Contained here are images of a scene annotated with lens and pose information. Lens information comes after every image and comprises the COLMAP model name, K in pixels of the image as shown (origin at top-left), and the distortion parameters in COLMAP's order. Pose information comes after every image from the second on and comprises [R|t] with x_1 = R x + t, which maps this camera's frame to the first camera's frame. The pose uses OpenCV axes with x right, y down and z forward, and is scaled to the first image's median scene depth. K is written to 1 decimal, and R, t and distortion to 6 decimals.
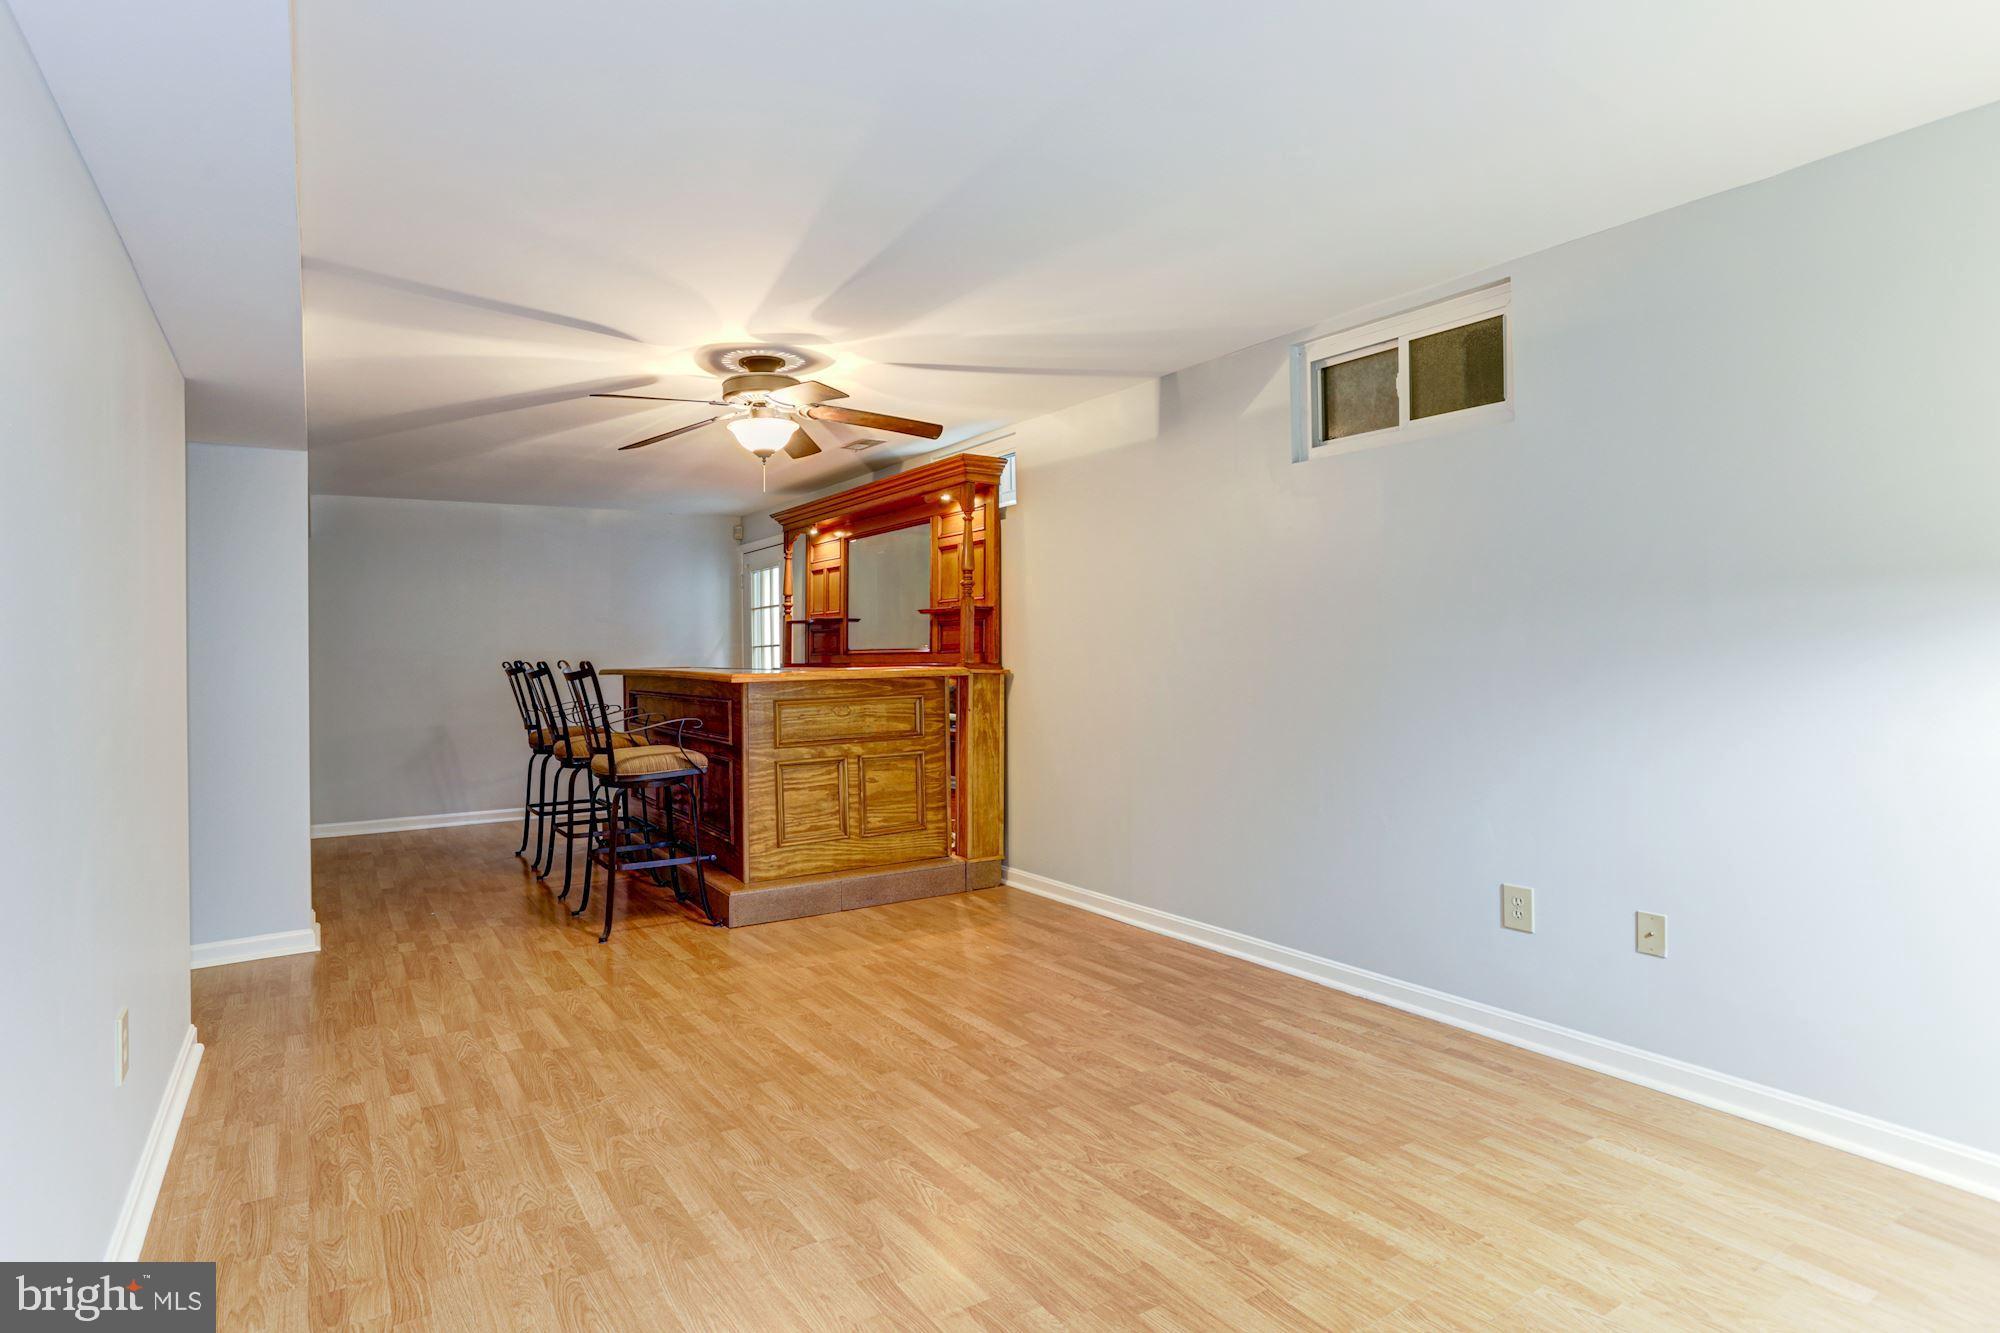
lens RADIAL K [[1000.1, 0, 886.7], [0, 1000.1, 697.1], [0, 0, 1]] dist [-0.053261, 0.042321]
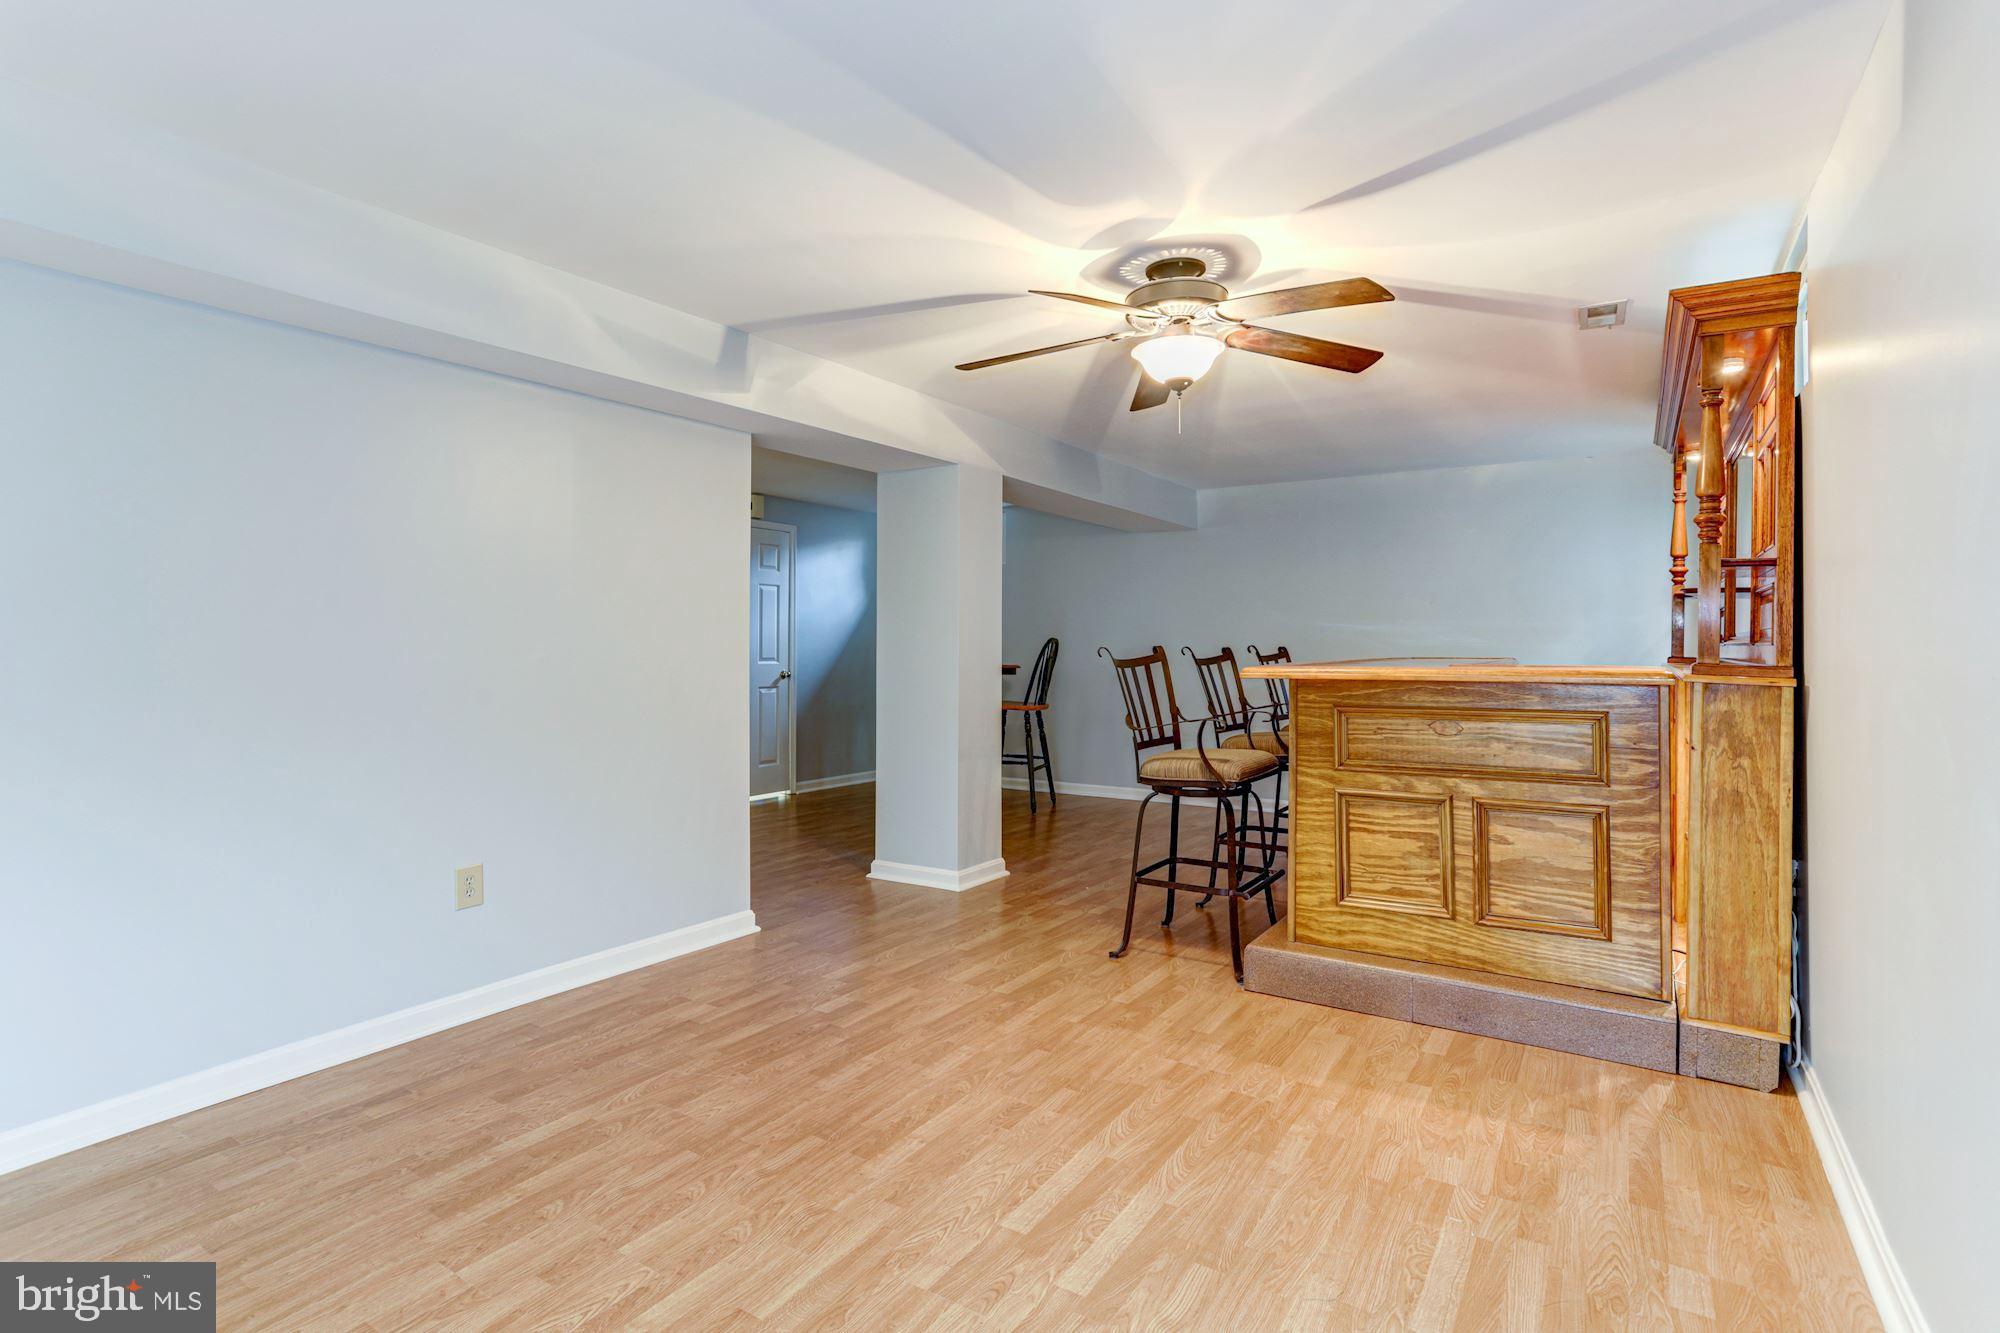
lens RADIAL K [[983.8, 0, 979.6], [0, 983.8, 652.8], [0, 0, 1]] dist [-0.057619, 0.038694]
pose [[0.449672, 0.022531, -0.892909, 0.450643], [-0.045777, 0.998949, 0.002153, -0.027194], [0.892020, 0.039907, 0.450231, 0.479086]]
